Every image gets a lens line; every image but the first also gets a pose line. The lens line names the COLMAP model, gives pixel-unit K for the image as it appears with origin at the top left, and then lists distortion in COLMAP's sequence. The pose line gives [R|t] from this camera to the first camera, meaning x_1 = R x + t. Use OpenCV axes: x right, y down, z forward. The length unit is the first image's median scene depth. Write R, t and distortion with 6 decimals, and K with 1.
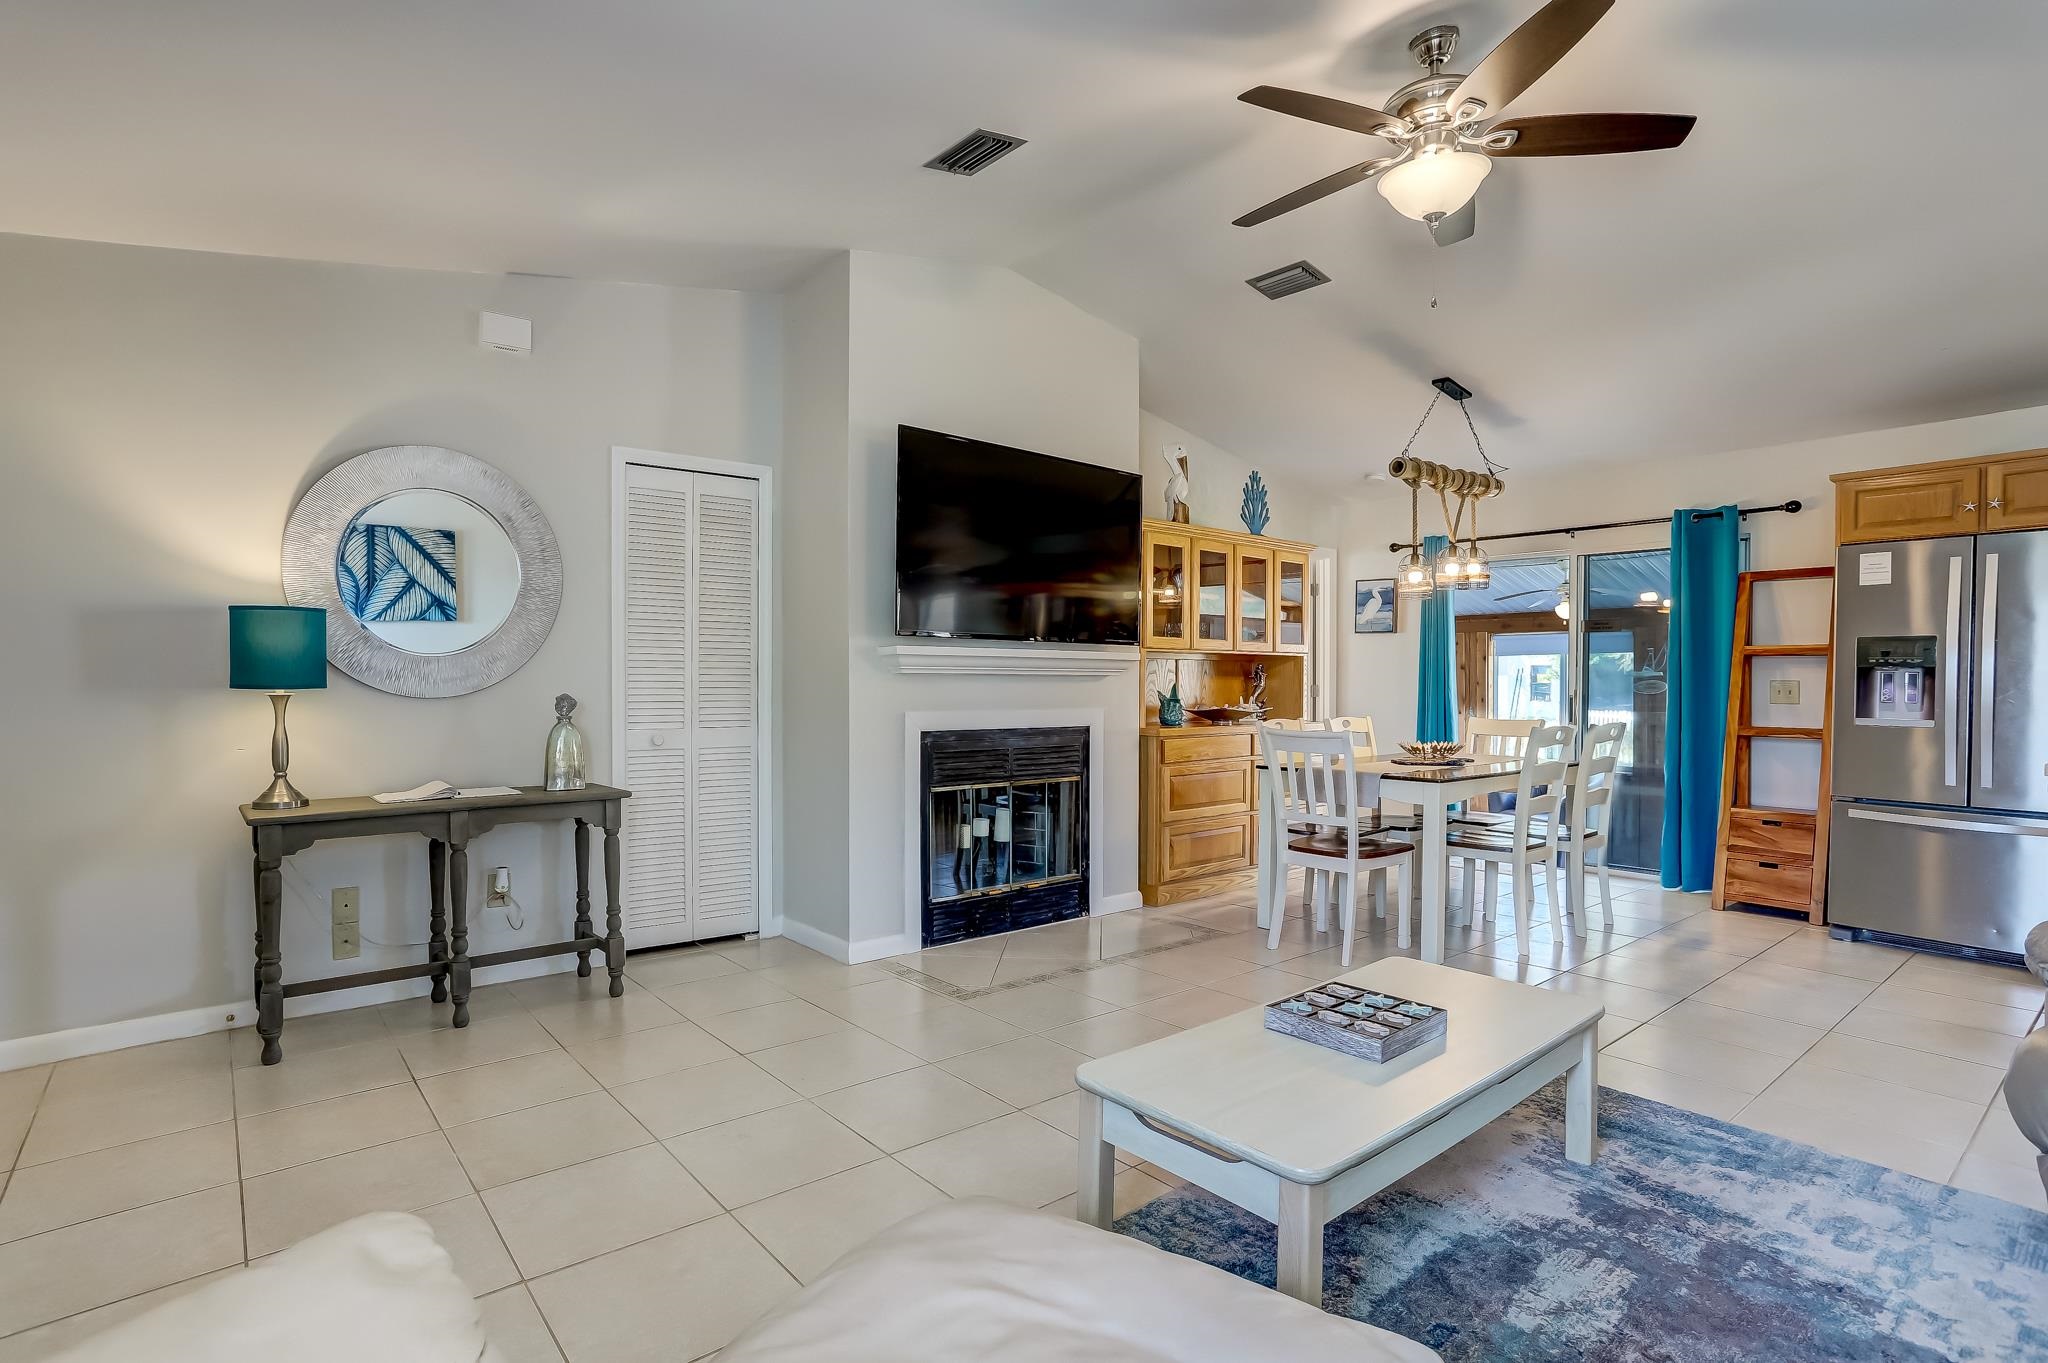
lens RADIAL K [[1014.5, 0, 1014.7], [0, 1014.5, 671.4], [0, 0, 1]] dist [-0.061080, 0.028744]
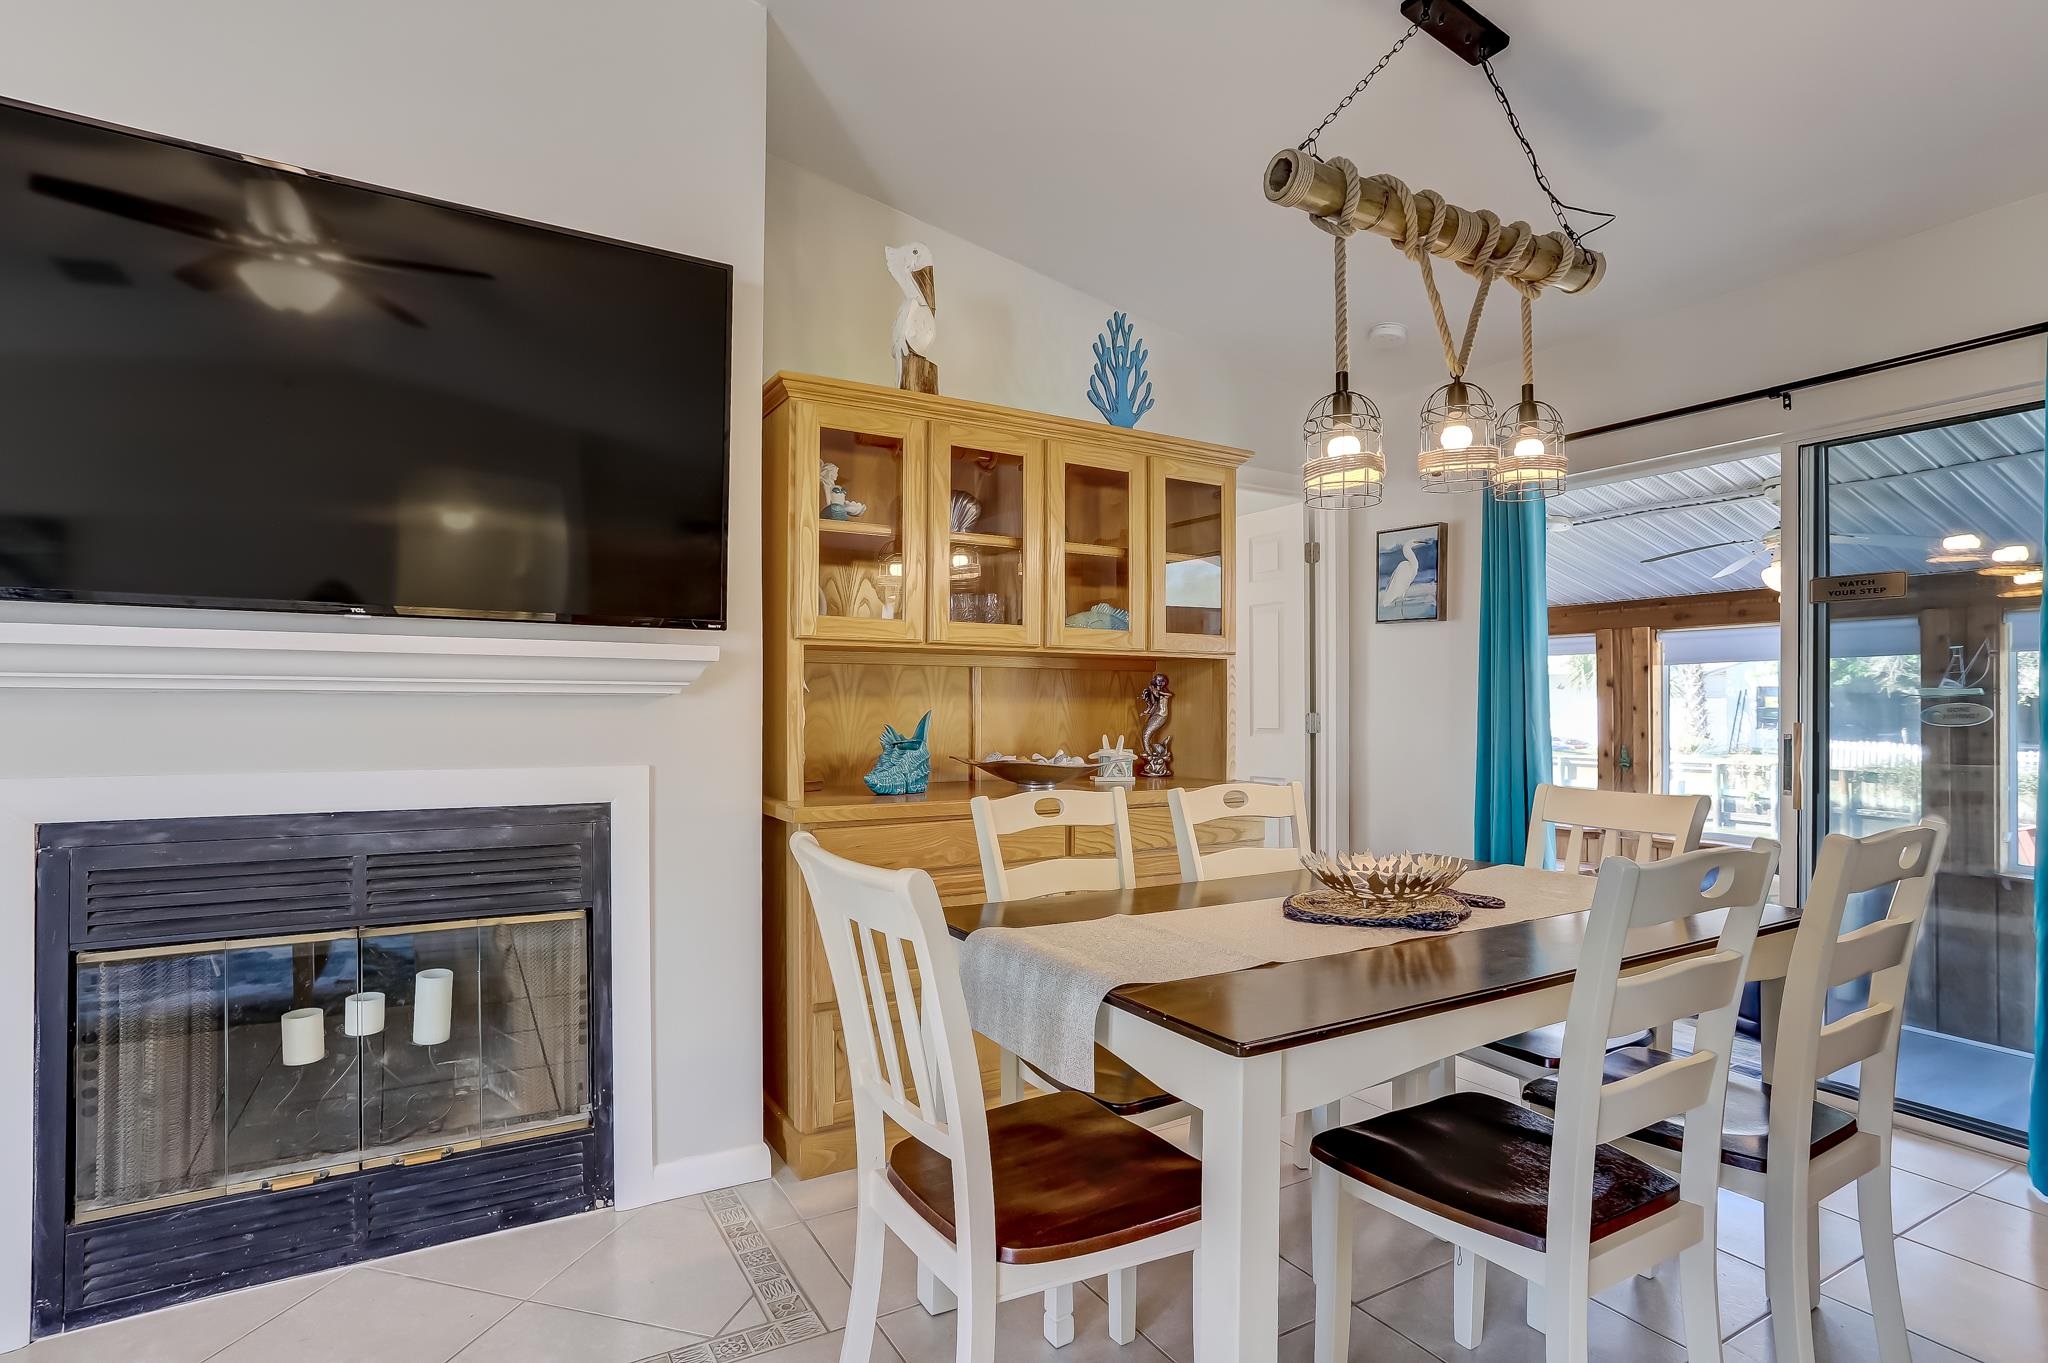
lens RADIAL K [[1014.5, 0, 1013.6], [0, 1014.5, 683.3], [0, 0, 1]] dist [-0.061080, 0.028744]
pose [[0.984716, -0.004205, -0.174116, 0.275995], [0.001997, 0.999915, -0.012852, 0.004054], [0.174156, 0.012308, 0.984641, 0.470319]]
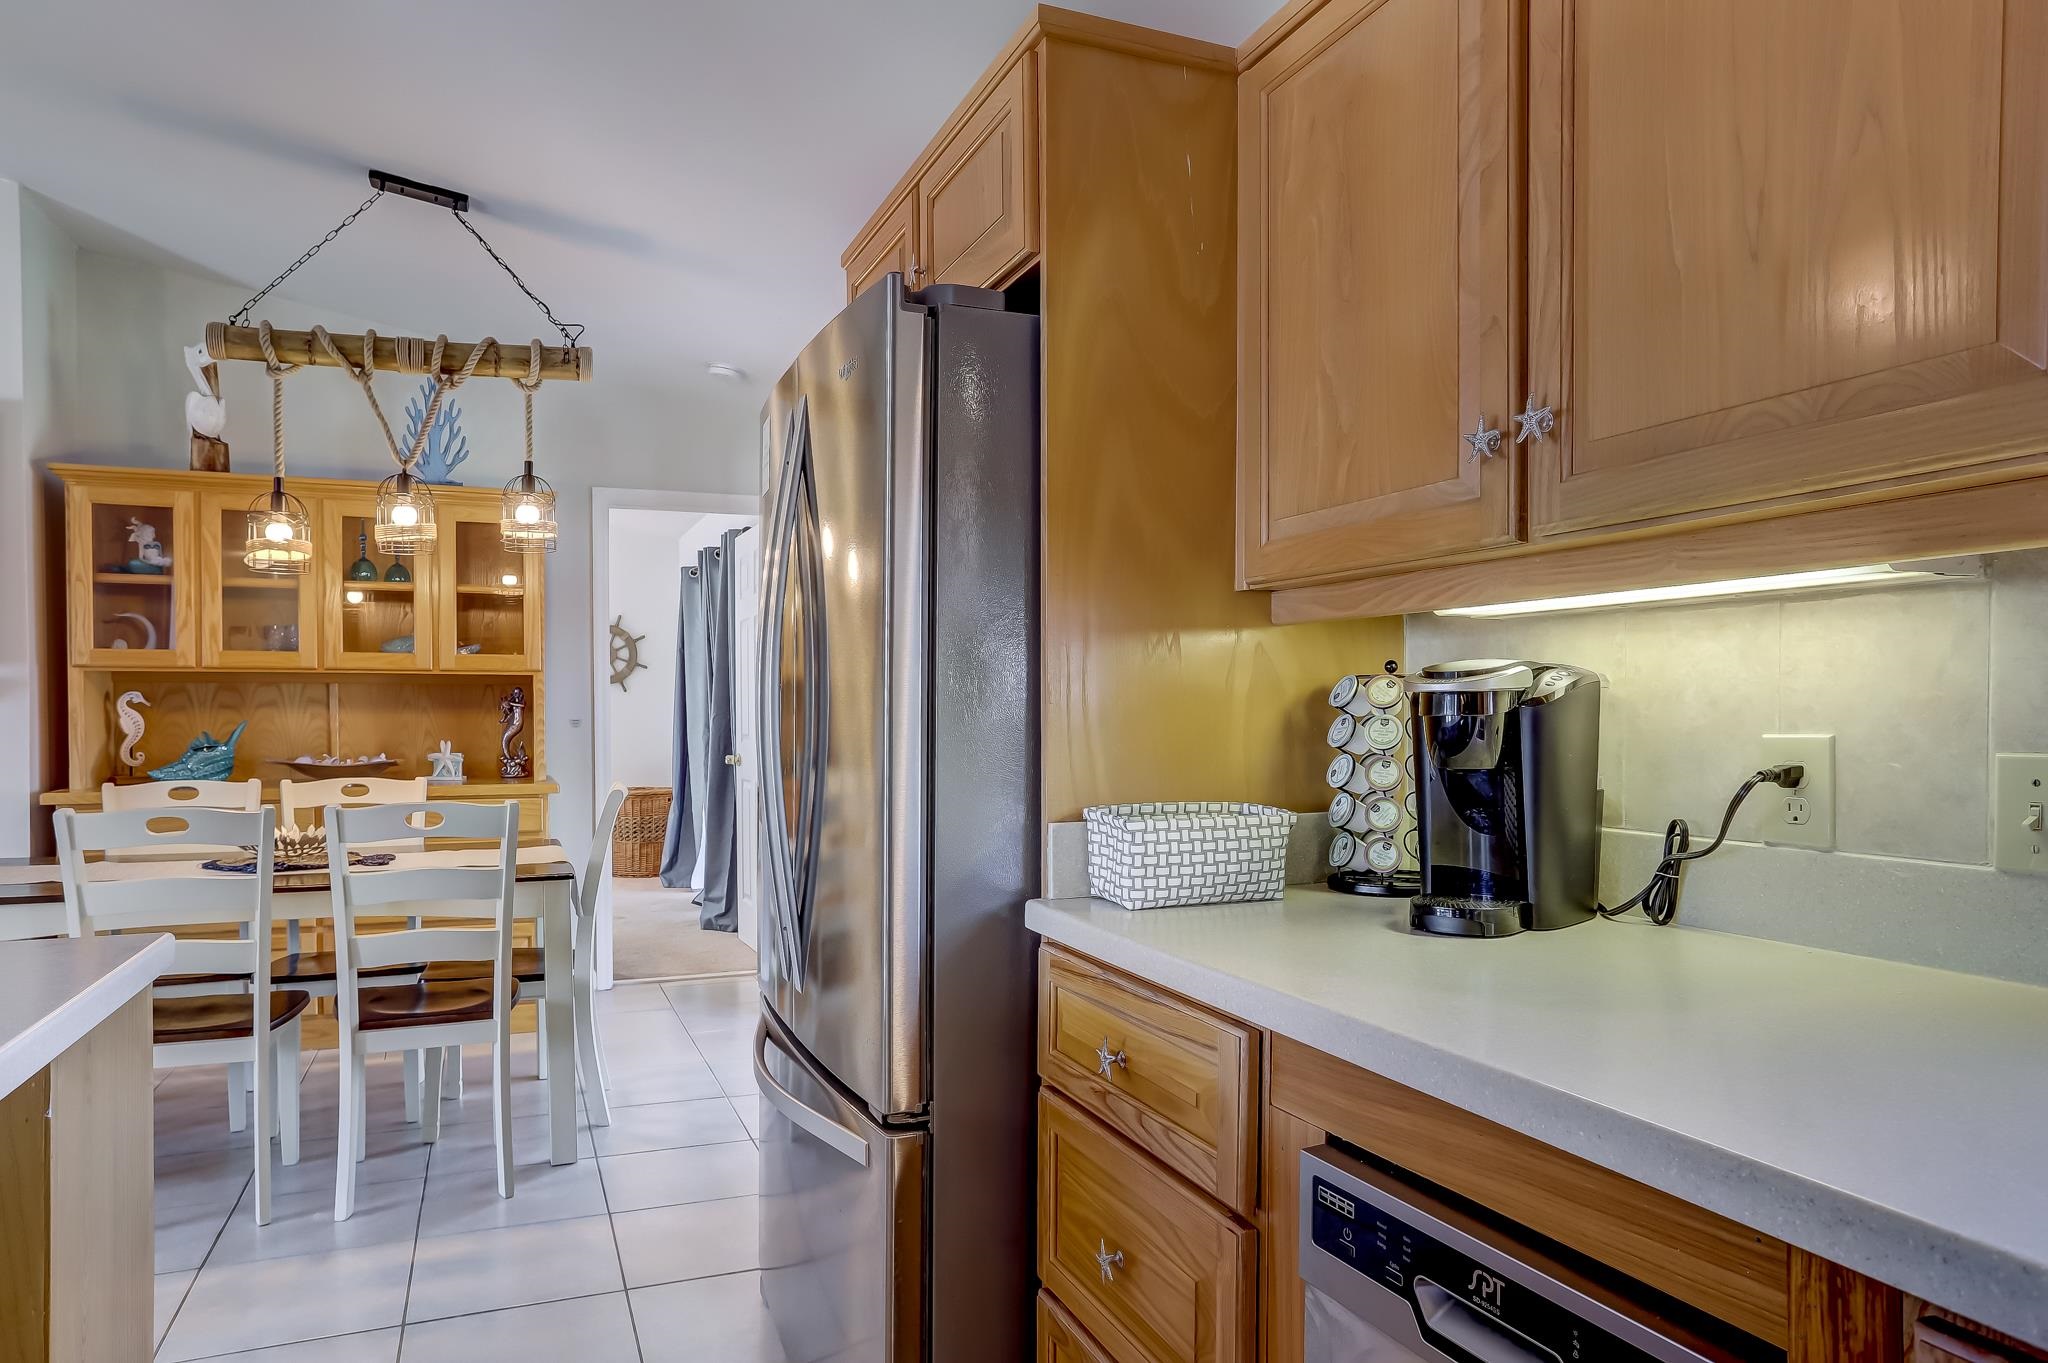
lens RADIAL K [[1264.1, 0, 1016.8], [0, 1264.1, 697.7], [0, 0, 1]] dist [-0.031332, 0.027267]
pose [[0.951960, -0.003312, -0.306203, 0.819325], [0.005199, 0.999972, 0.005348, -0.004219], [0.306177, -0.006683, 0.951951, 0.374383]]
